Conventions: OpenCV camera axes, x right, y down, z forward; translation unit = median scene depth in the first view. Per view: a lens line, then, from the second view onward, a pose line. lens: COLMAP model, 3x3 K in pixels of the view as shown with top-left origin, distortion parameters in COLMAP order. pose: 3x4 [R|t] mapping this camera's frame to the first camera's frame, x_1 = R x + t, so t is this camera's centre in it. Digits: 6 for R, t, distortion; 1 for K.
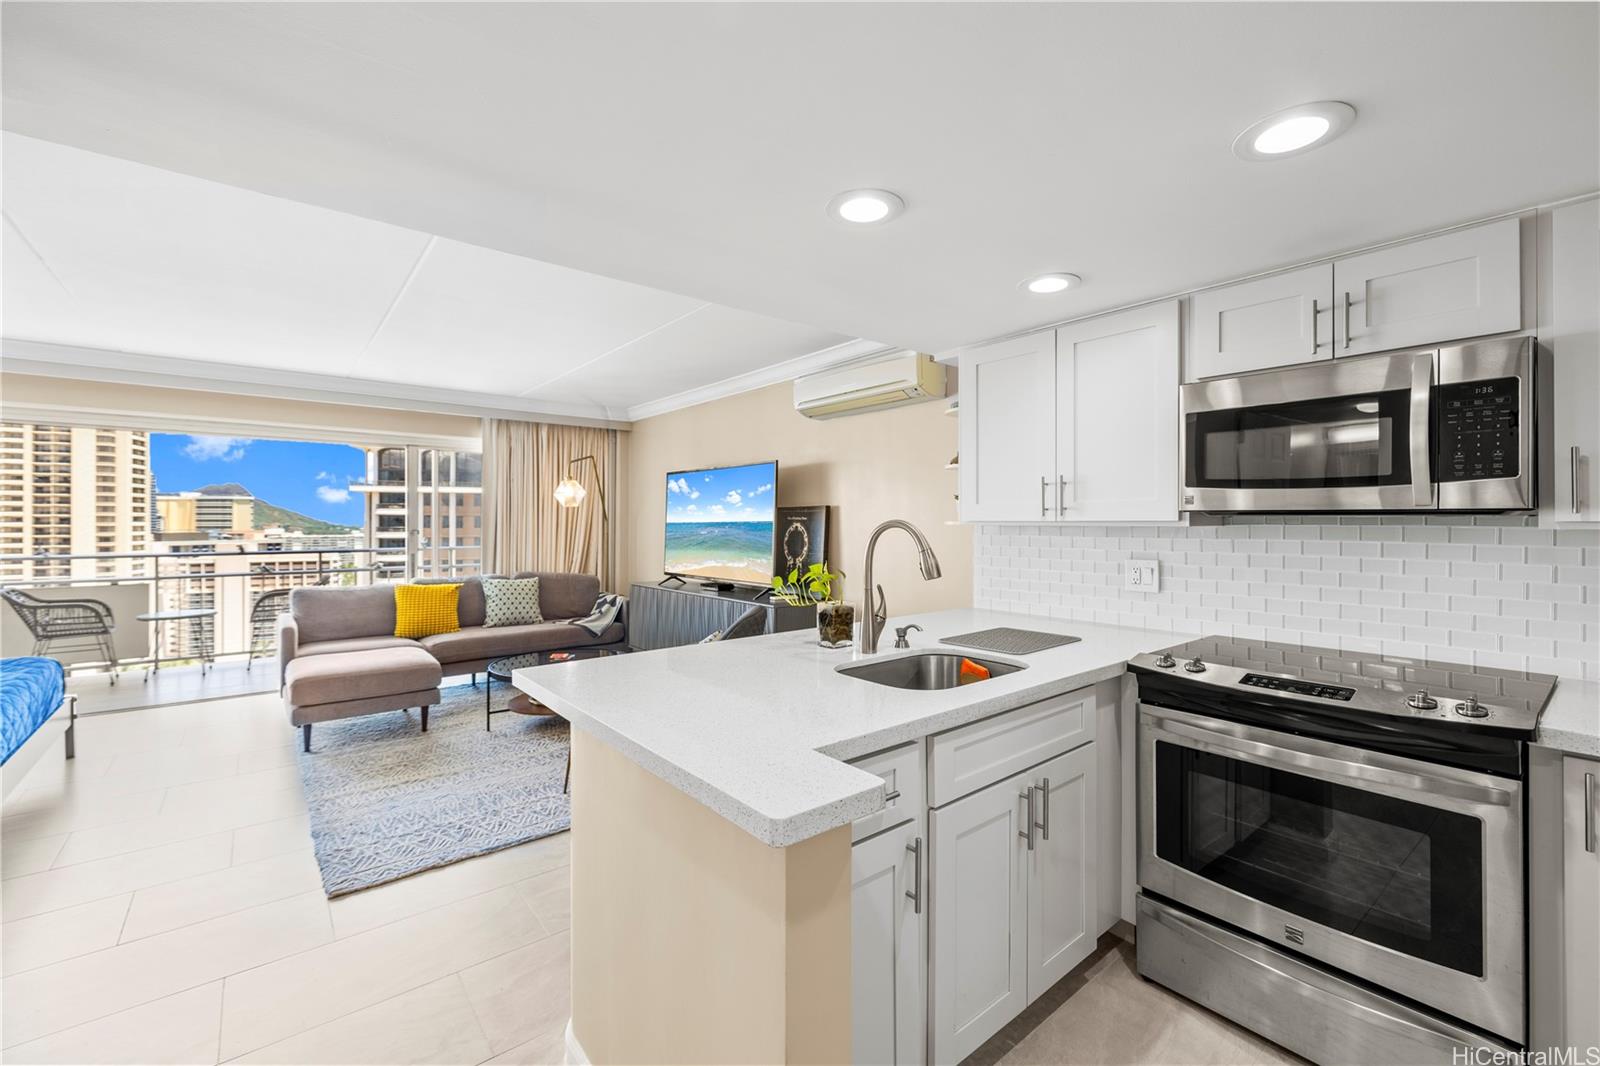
lens RADIAL K [[675.9, 0, 789.6], [0, 675.9, 520.2], [0, 0, 1]] dist [-0.001666, -0.000517]
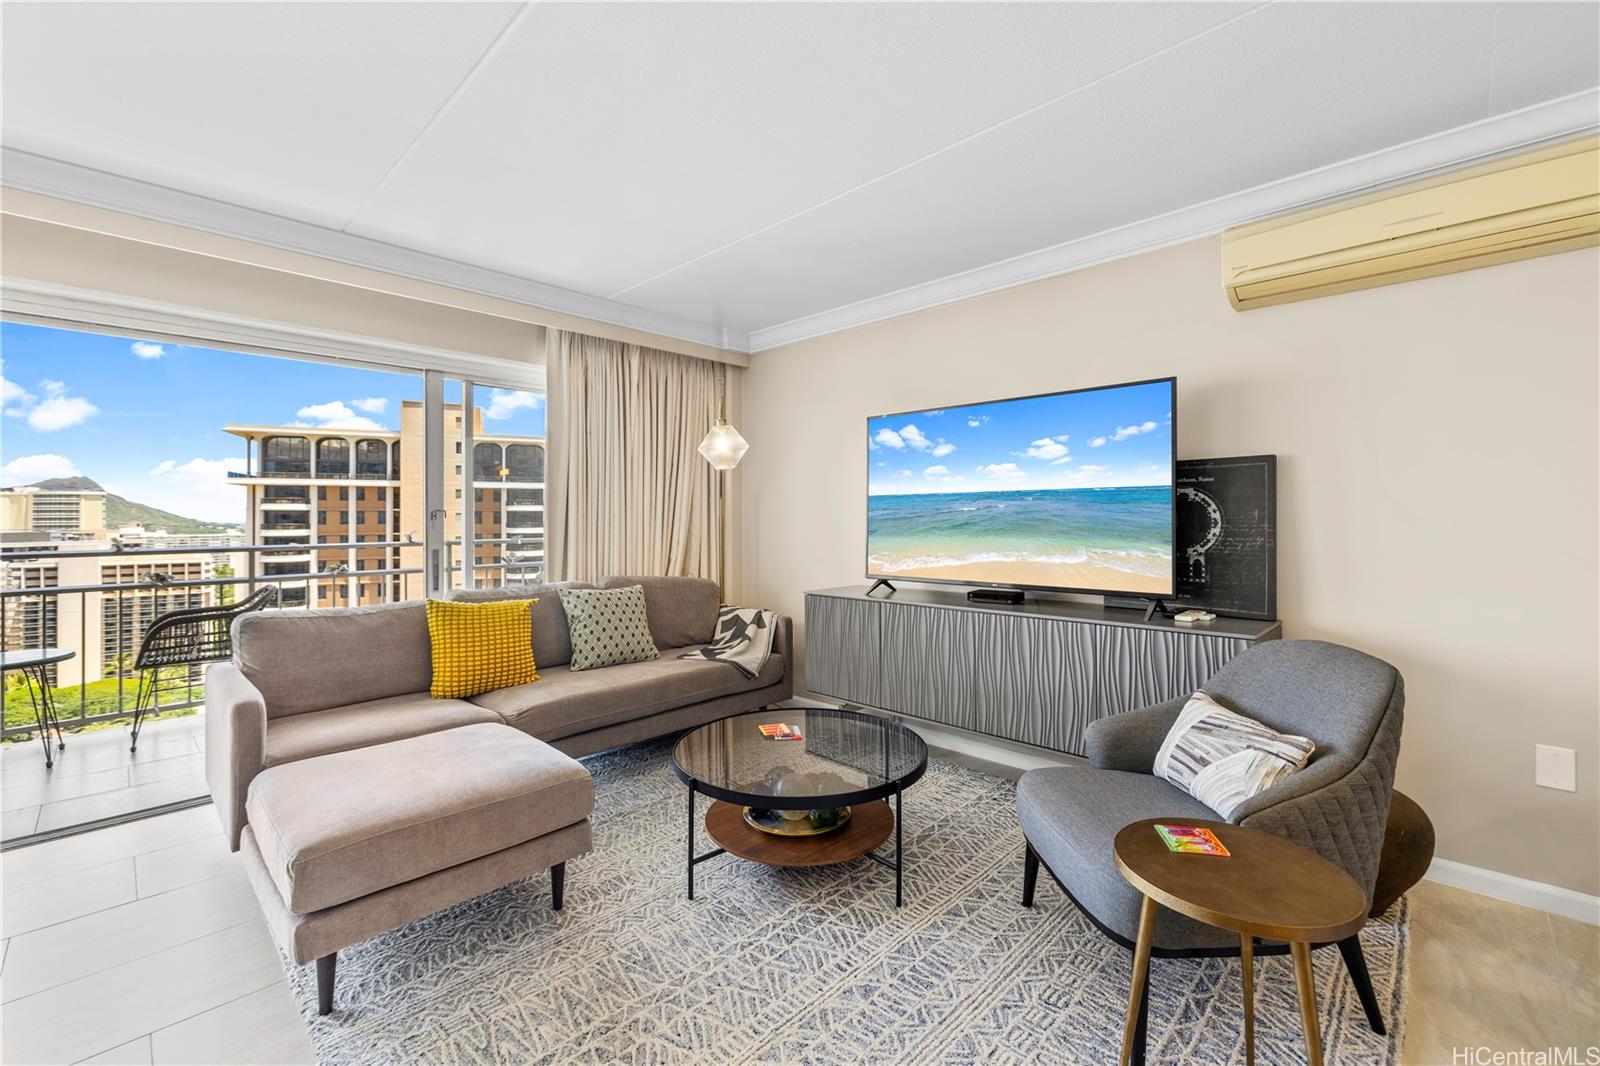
lens RADIAL K [[675.9, 0, 794.3], [0, 675.9, 510.1], [0, 0, 1]] dist [-0.001666, -0.000517]
pose [[0.992256, -0.004335, 0.124136, -0.378098], [0.005193, 0.999965, -0.006588, 0.023889], [-0.124103, 0.007182, 0.992243, 0.430538]]
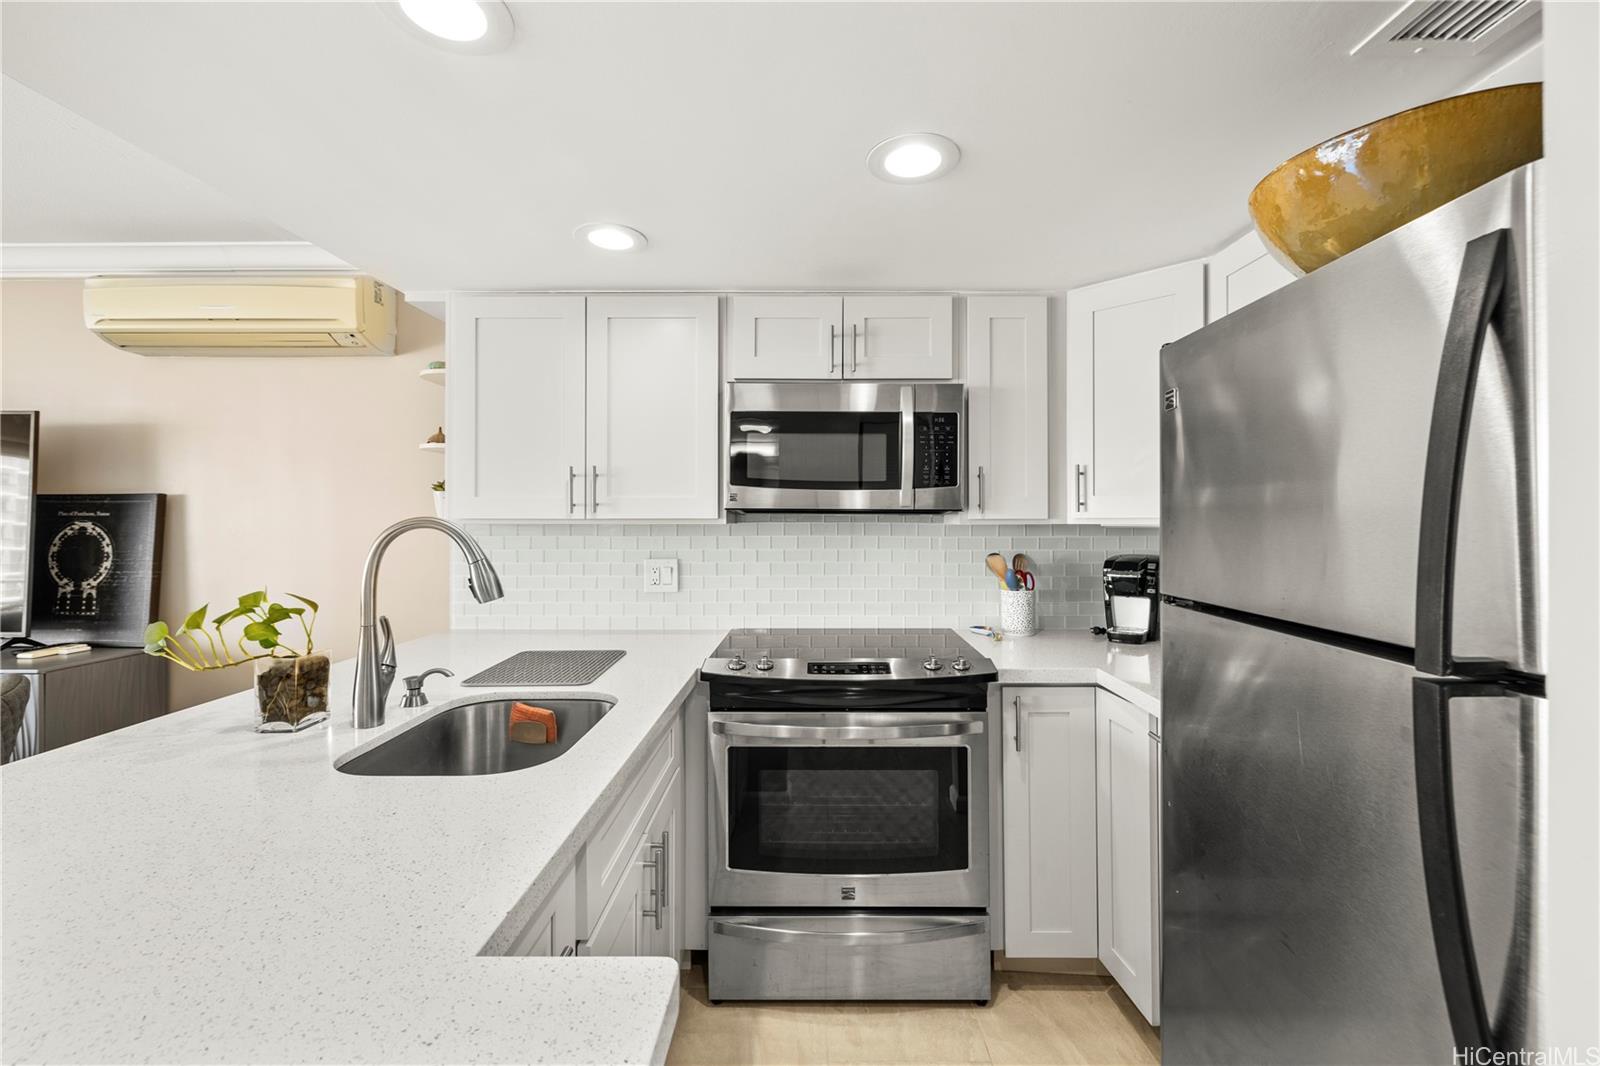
lens RADIAL K [[675.9, 0, 802.7], [0, 675.9, 517.7], [0, 0, 1]] dist [-0.001666, -0.000517]
pose [[0.620155, 0.002952, 0.784474, -0.058452], [-0.001550, 0.999996, -0.002538, 0.000888], [-0.784478, 0.000358, 0.620157, 0.130228]]
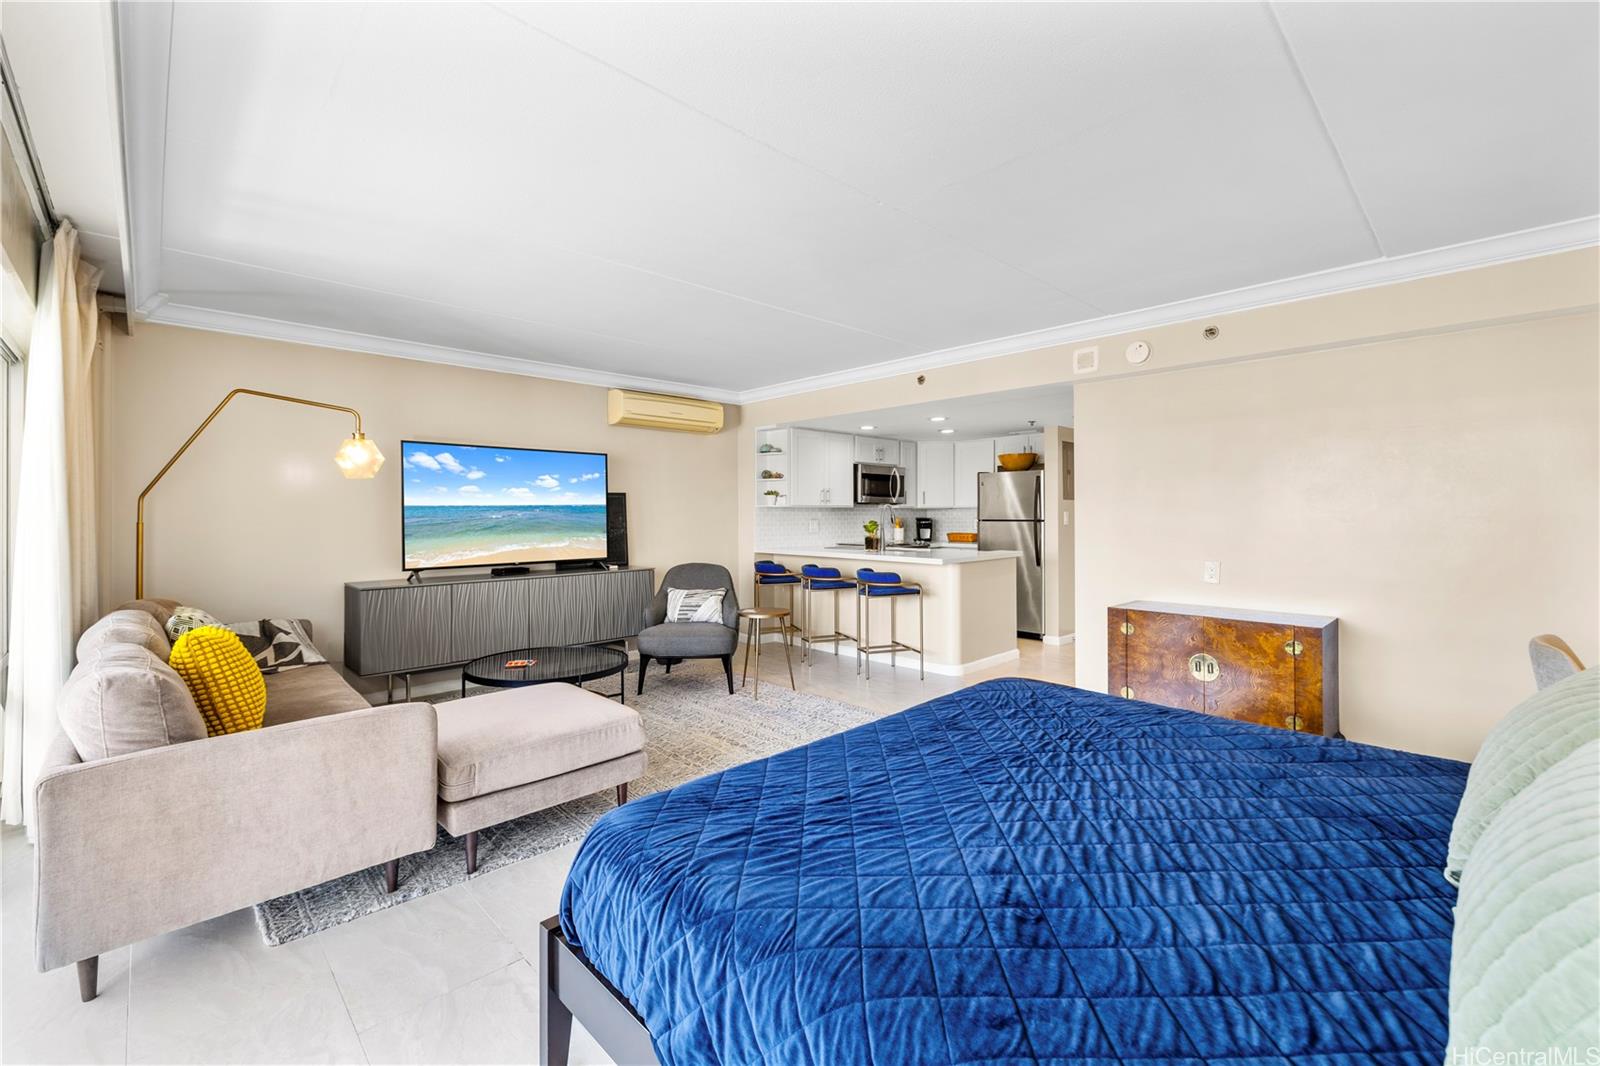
lens RADIAL K [[675.9, 0, 801.7], [0, 675.9, 509.9], [0, 0, 1]] dist [-0.001666, -0.000517]
pose [[-0.101171, 0.007963, 0.994837, -1.153101], [0.003114, 0.999966, -0.007687, 0.019859], [-0.994864, 0.002320, -0.101192, 0.707017]]
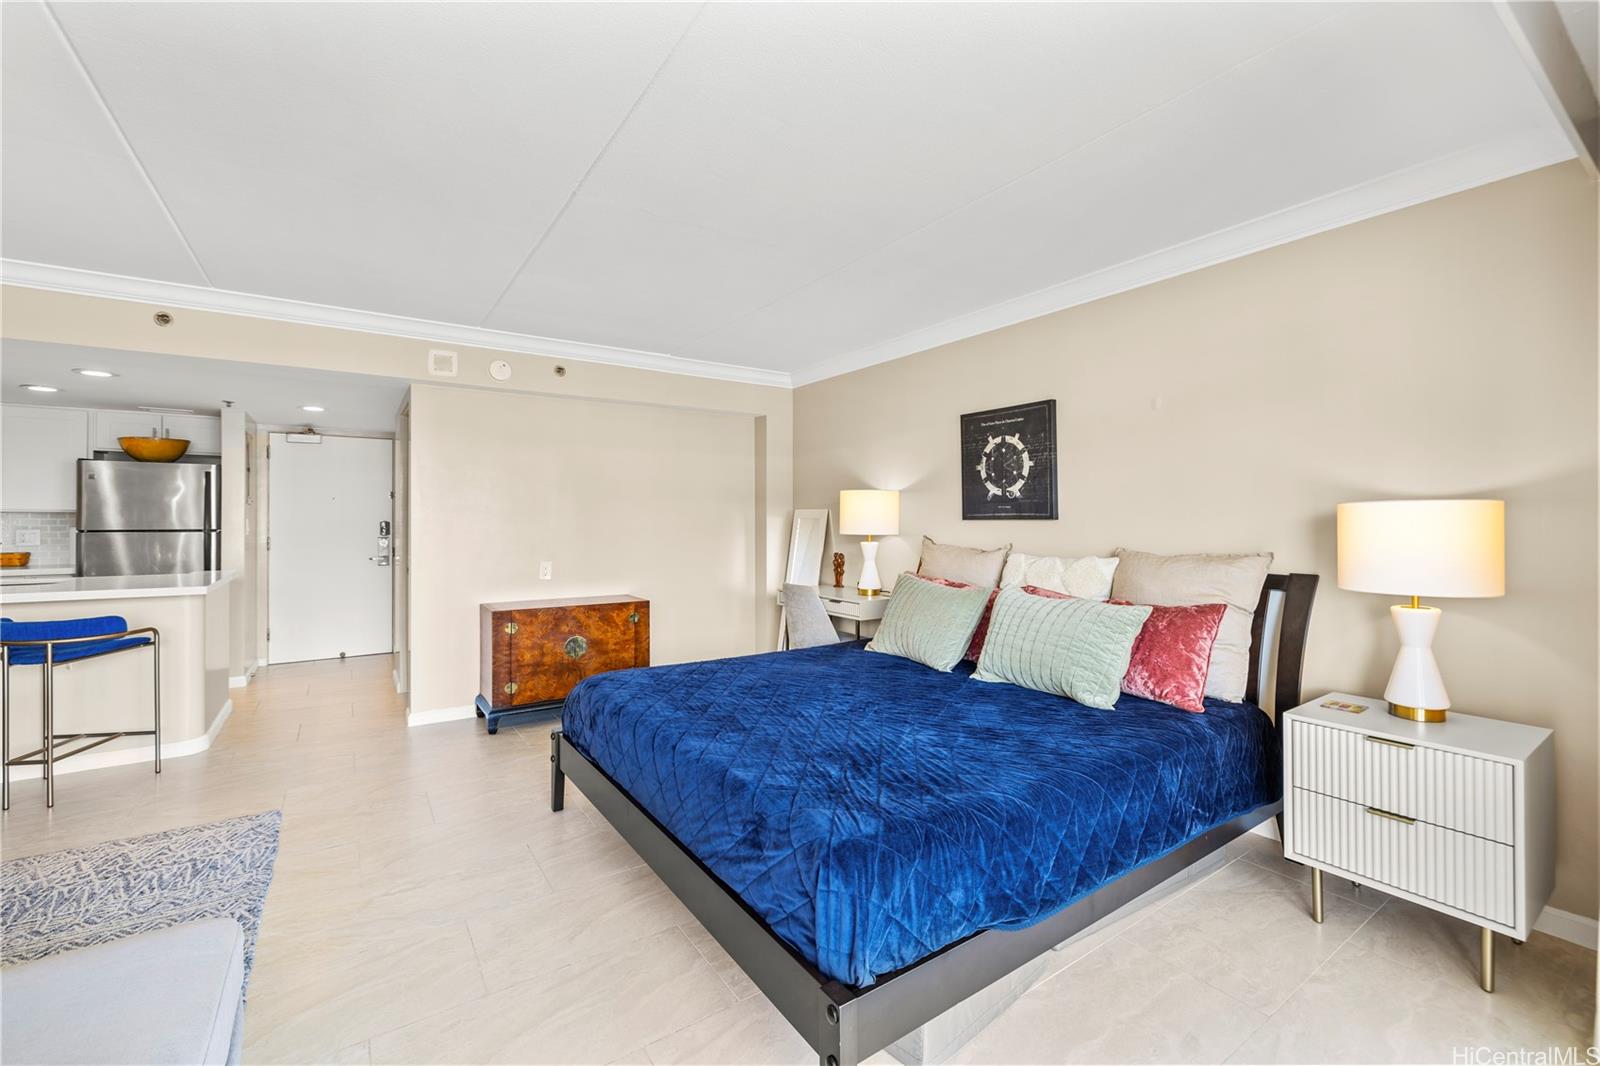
lens RADIAL K [[675.9, 0, 803.4], [0, 675.9, 513.2], [0, 0, 1]] dist [-0.001666, -0.000517]
pose [[-0.997154, 0.005074, 0.075217, -0.842023], [0.004542, 0.999963, -0.007243, 0.017538], [-0.075251, -0.006880, -0.997141, 1.055866]]
